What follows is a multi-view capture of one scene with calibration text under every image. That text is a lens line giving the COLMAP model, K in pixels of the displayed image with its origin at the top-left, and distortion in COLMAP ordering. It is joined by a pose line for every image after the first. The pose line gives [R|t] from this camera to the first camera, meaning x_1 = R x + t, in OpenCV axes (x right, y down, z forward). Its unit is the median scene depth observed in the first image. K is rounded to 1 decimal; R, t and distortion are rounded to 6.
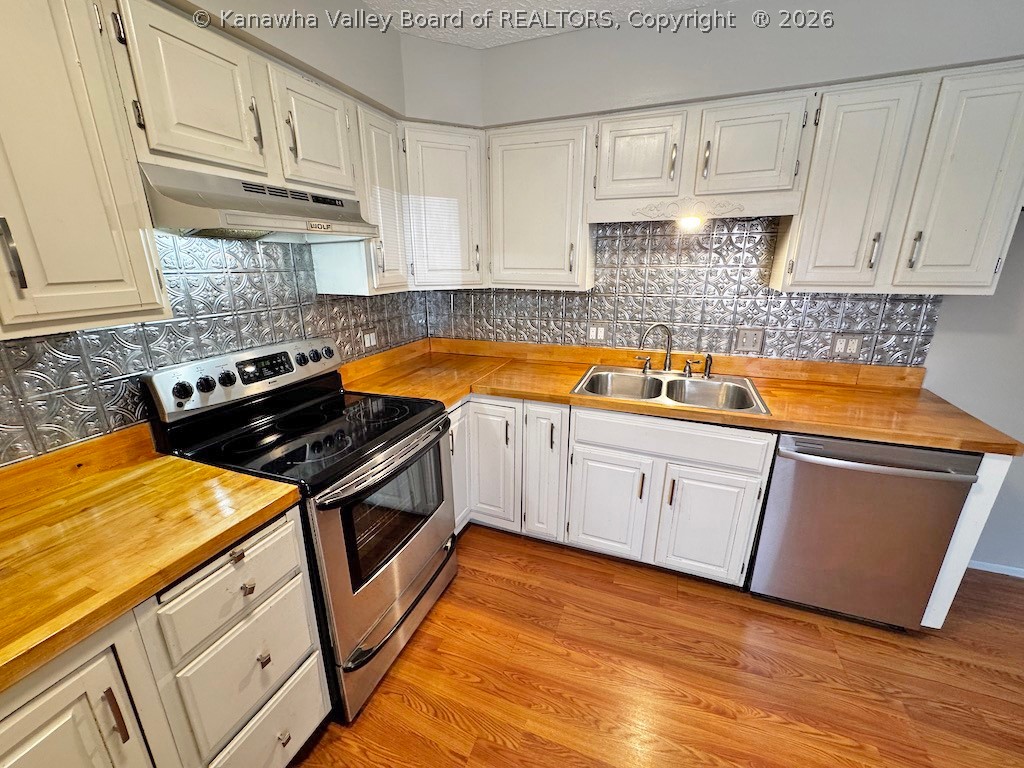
lens RADIAL K [[408.2, 0, 513.5], [0, 408.2, 381.3], [0, 0, 1]] dist [0.000098, -0.000003]
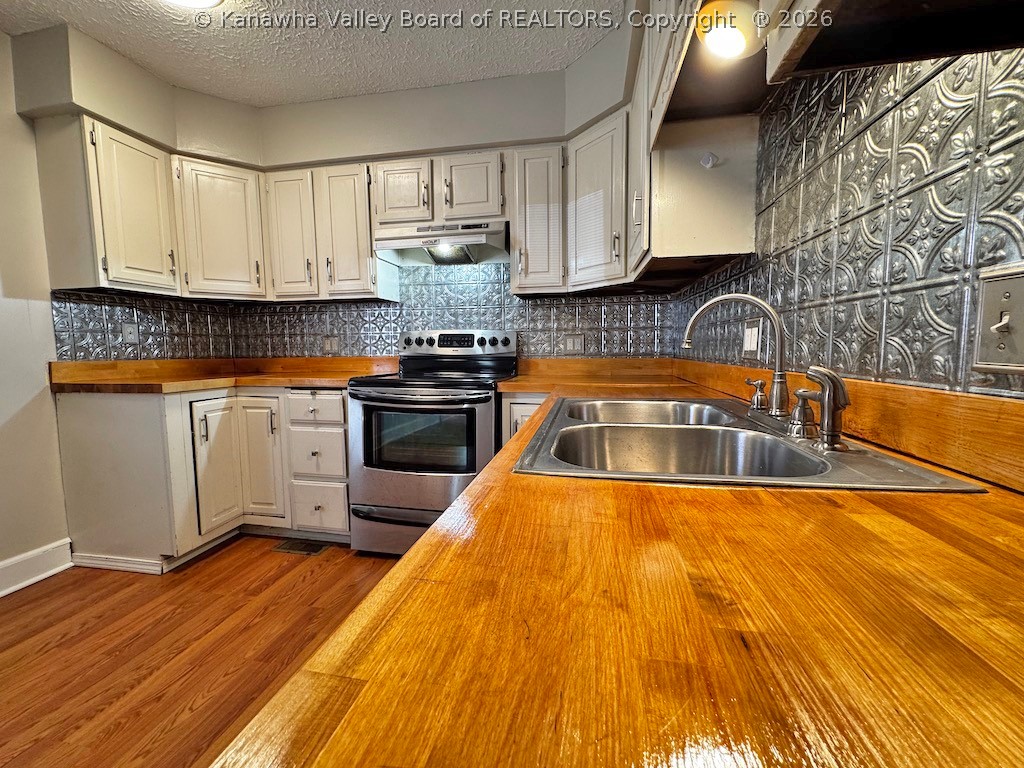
lens RADIAL K [[408.2, 0, 513.9], [0, 408.2, 381.0], [0, 0, 1]] dist [0.000098, -0.000003]
pose [[0.180042, 0.088344, -0.979684, 0.906141], [-0.276293, 0.960405, 0.035829, -0.003306], [0.944059, 0.264229, 0.197322, 0.861987]]
